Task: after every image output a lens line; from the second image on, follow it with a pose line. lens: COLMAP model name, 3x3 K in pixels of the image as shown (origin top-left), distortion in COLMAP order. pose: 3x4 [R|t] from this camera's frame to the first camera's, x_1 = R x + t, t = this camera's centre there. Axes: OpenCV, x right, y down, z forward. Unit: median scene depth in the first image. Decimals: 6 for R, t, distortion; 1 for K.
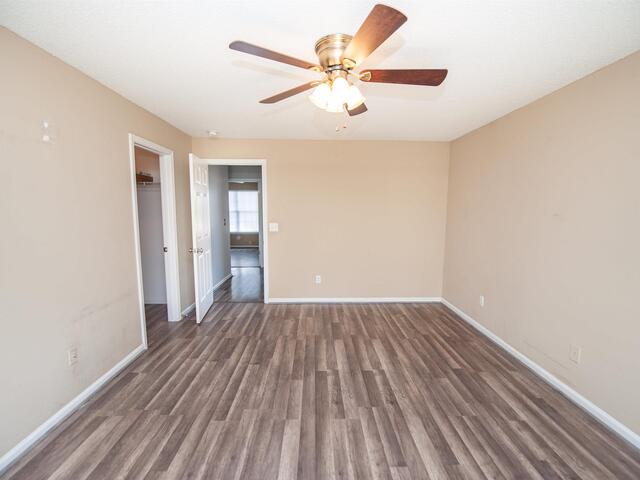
lens RADIAL K [[289.8, 0, 321.6], [0, 289.8, 241.8], [0, 0, 1]] dist [-0.018092, -0.001524]
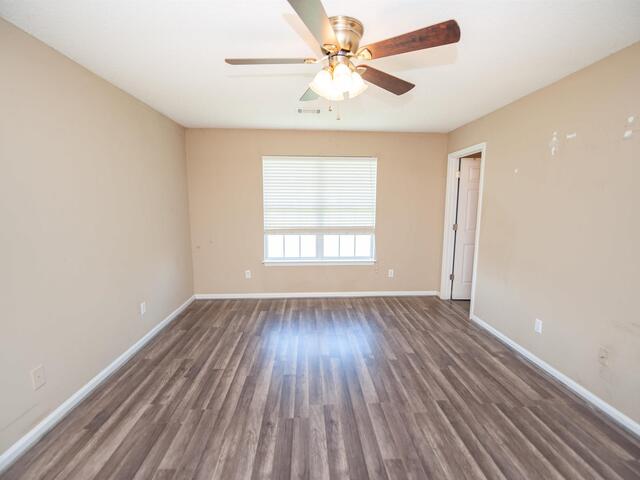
lens RADIAL K [[289.8, 0, 321.6], [0, 289.8, 241.8], [0, 0, 1]] dist [-0.018092, -0.001524]
pose [[-0.999528, -0.006621, -0.030013, 0.113757], [-0.013830, 0.968962, 0.246822, -0.190917], [0.027447, 0.247120, -0.968596, 1.709668]]
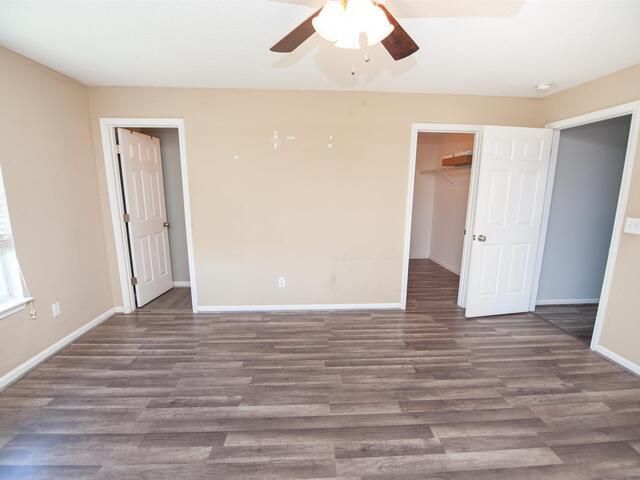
lens RADIAL K [[289.8, 0, 321.6], [0, 289.8, 241.8], [0, 0, 1]] dist [-0.018092, -0.001524]
pose [[0.024807, 0.175748, -0.984123, 0.684426], [-0.121986, 0.977601, 0.171508, -0.081507], [0.992222, 0.115795, 0.045691, 0.791734]]
